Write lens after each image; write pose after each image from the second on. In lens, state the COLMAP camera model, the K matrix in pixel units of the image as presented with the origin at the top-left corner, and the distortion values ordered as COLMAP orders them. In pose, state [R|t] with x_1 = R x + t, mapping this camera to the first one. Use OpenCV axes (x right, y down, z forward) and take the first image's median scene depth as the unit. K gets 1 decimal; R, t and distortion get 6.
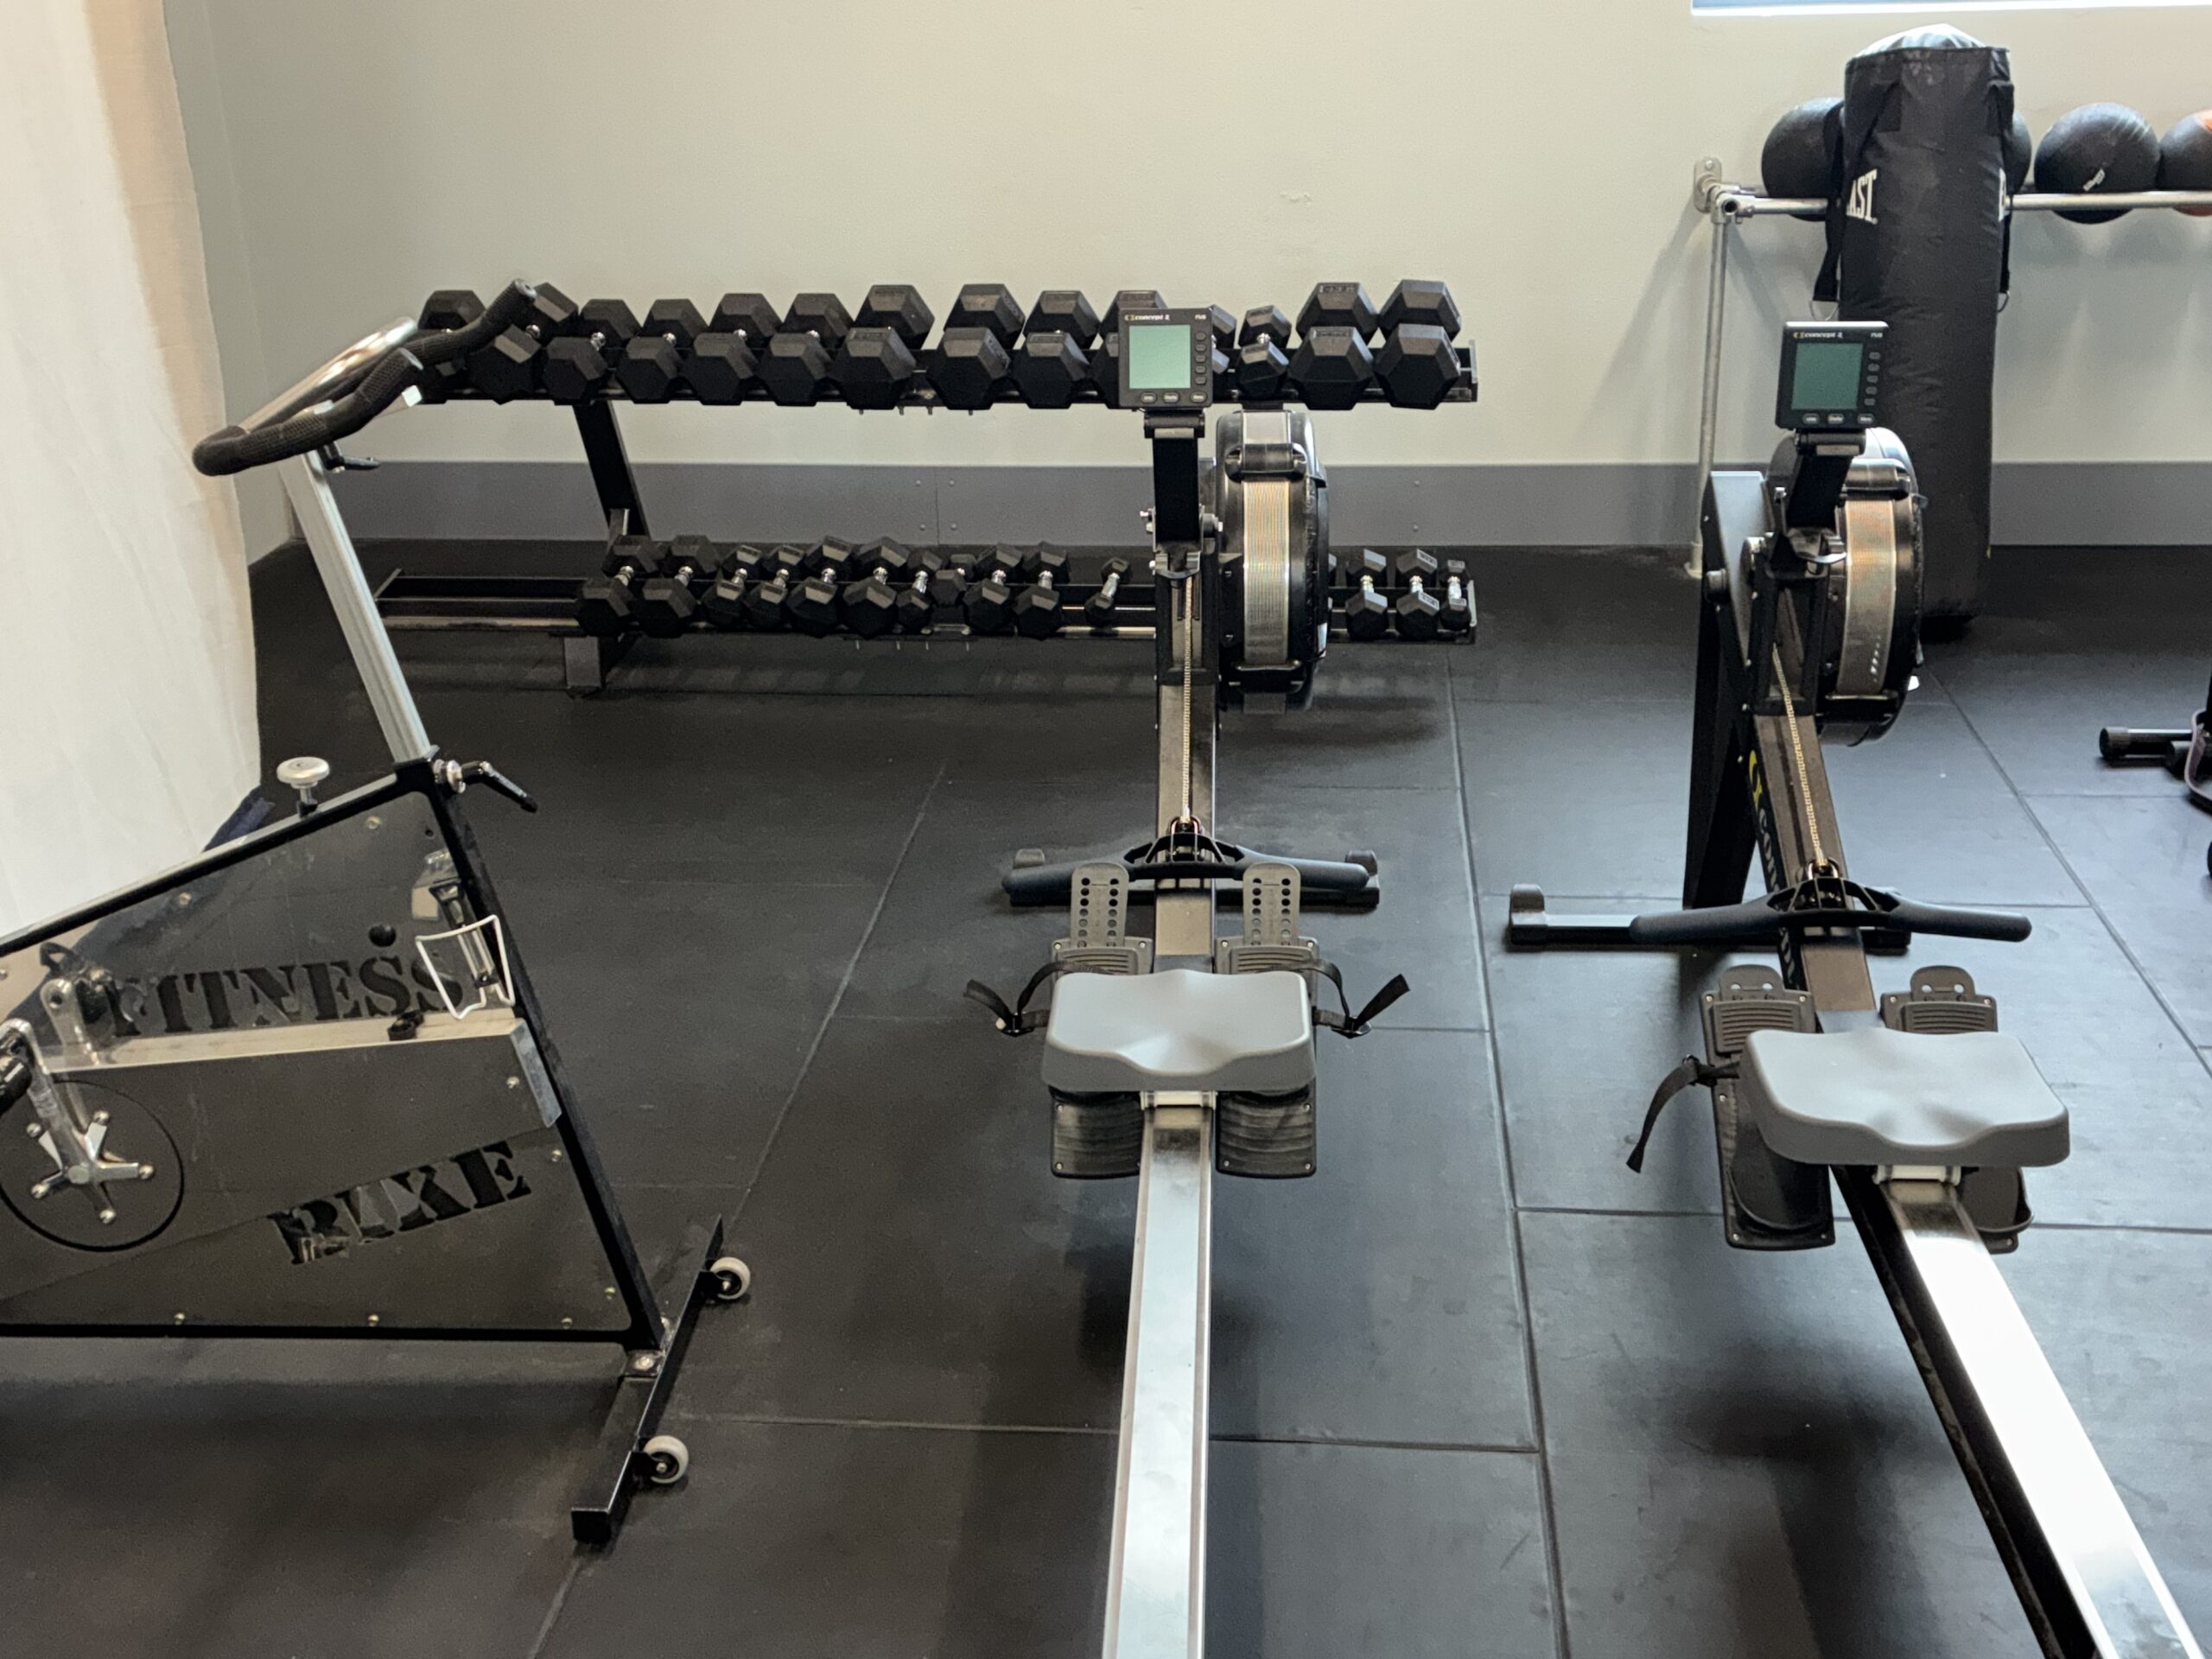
lens RADIAL K [[2373.4, 0, 1106.0], [0, 2373.4, 829.5], [0, 0, 1]] dist [-0.011567, -0.004039]
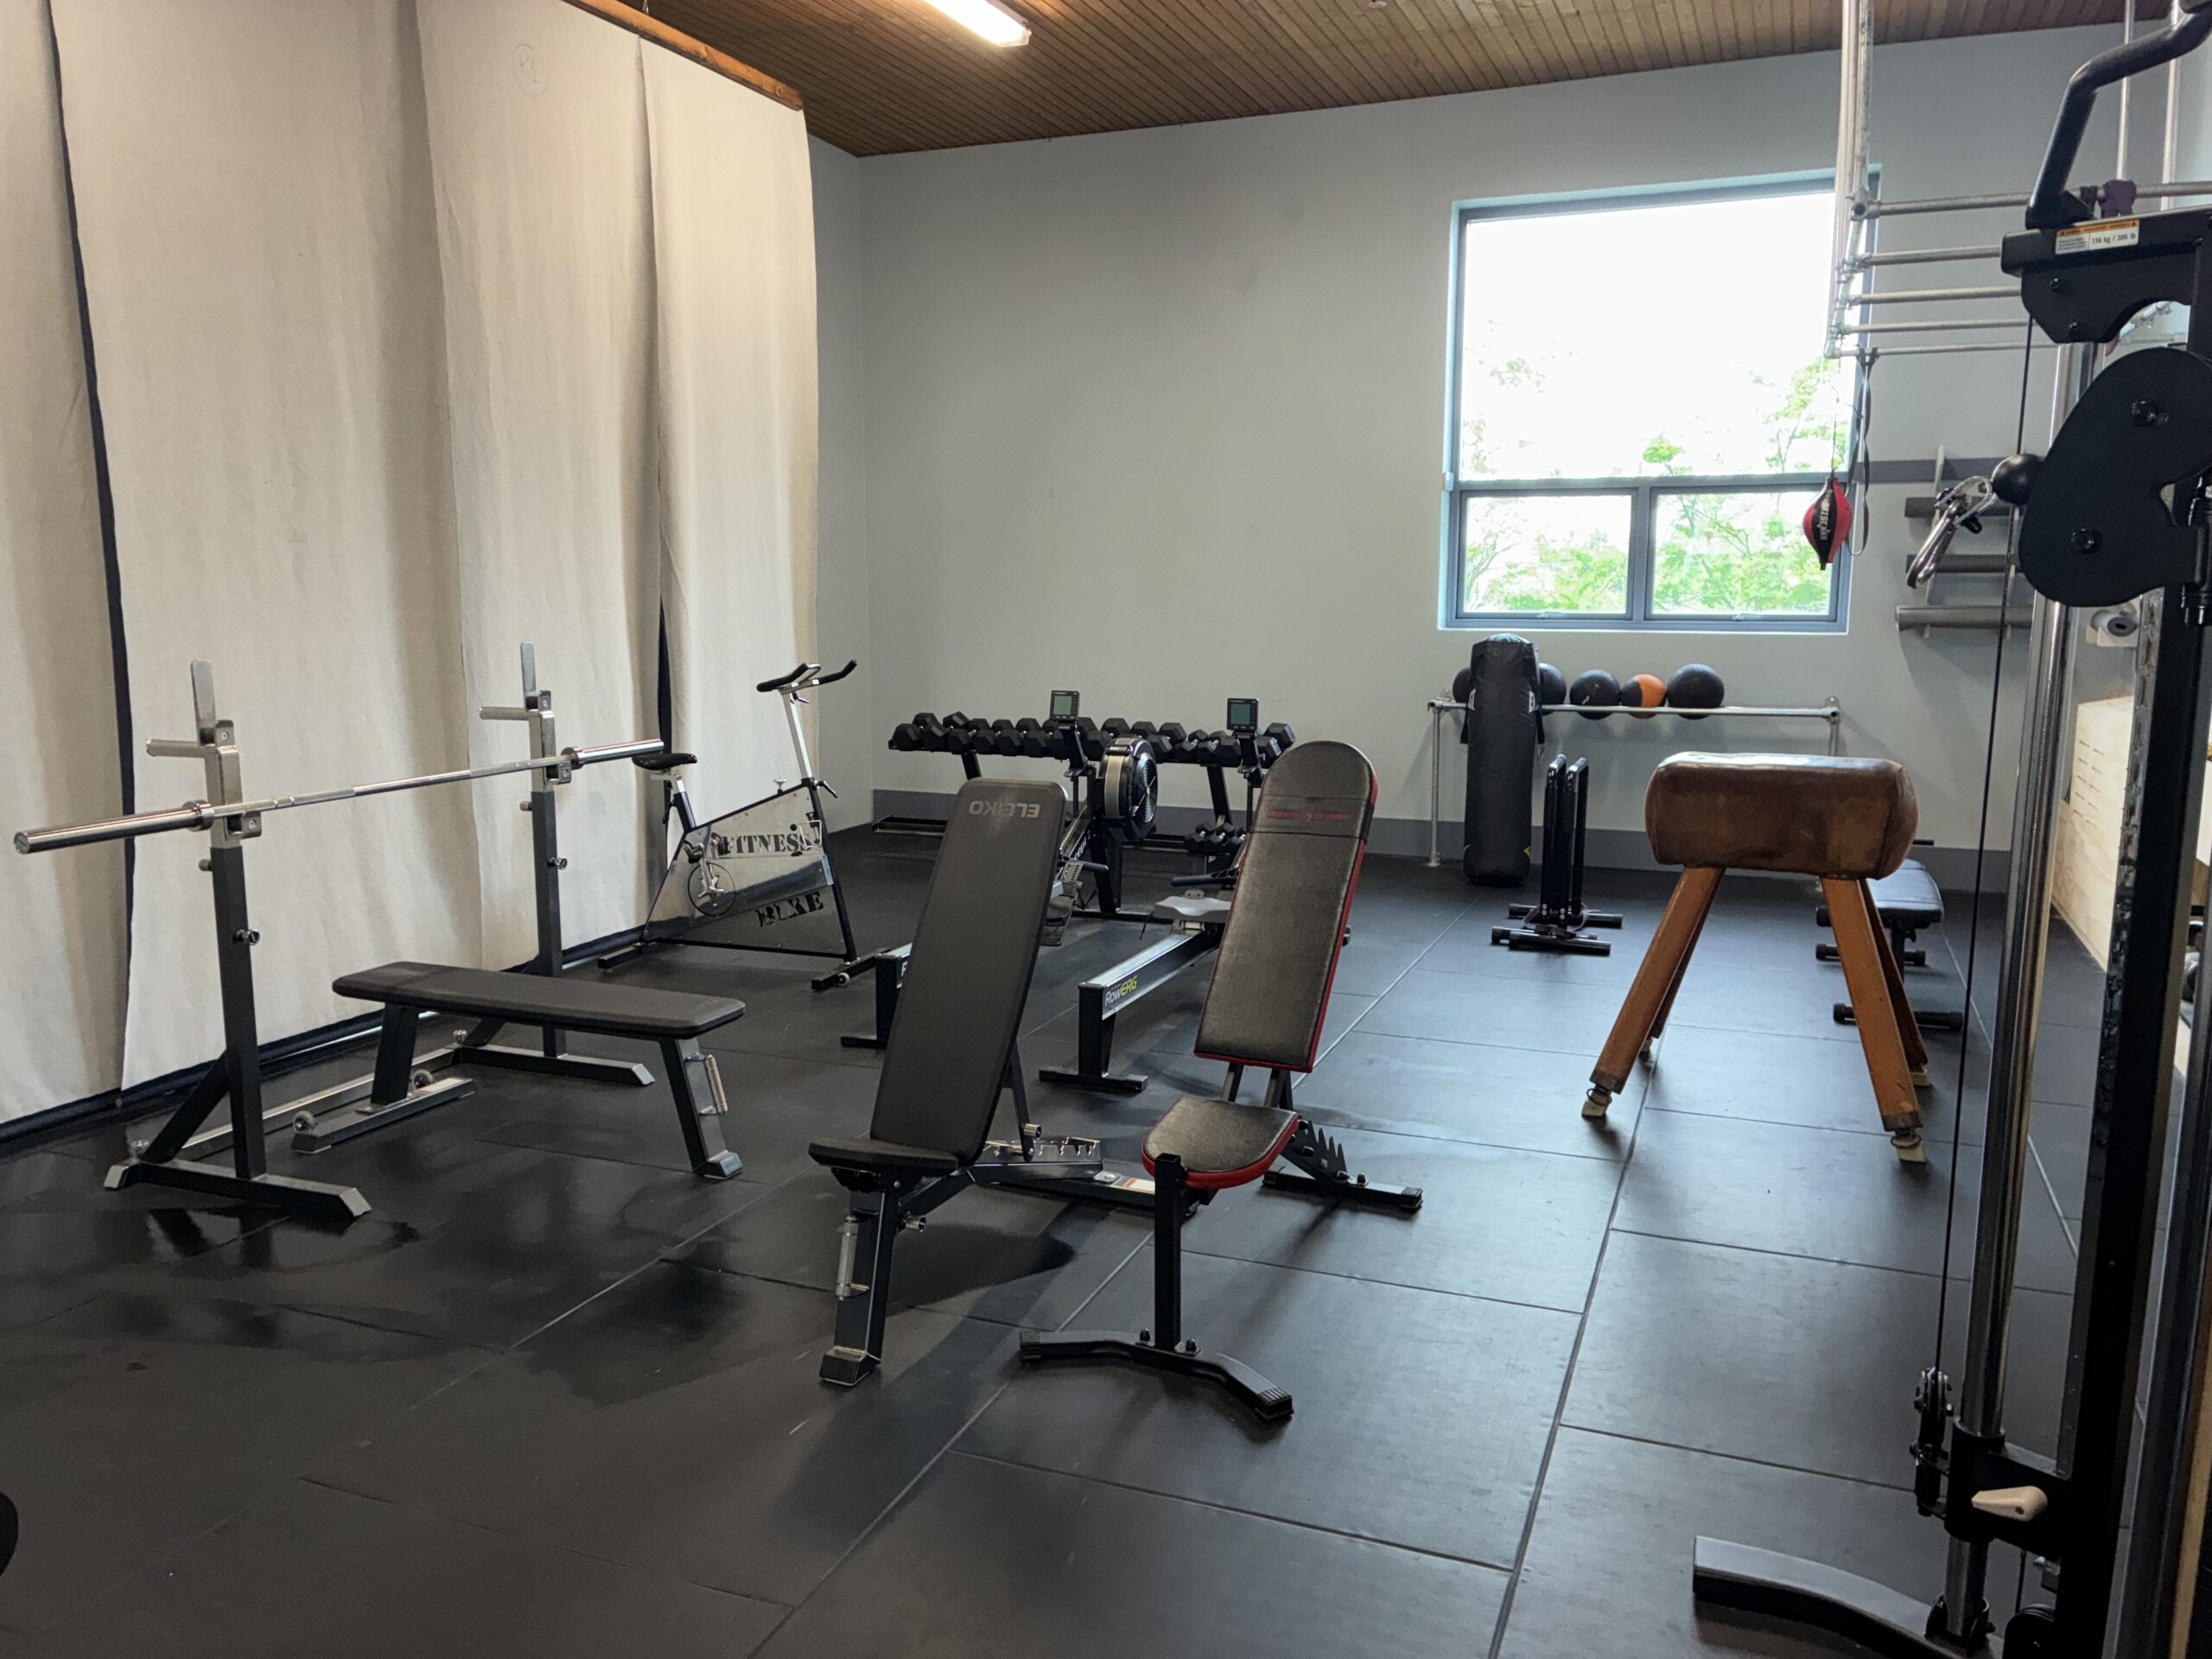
lens RADIAL K [[1657.6, 0, 1106.0], [0, 1657.6, 829.5], [0, 0, 1]] dist [-0.000618, 0.001879]
pose [[0.961675, 0.069314, -0.265286, 0.416542], [-0.128196, 0.968922, -0.211555, 0.263109], [0.242378, 0.237455, 0.940674, -0.640300]]
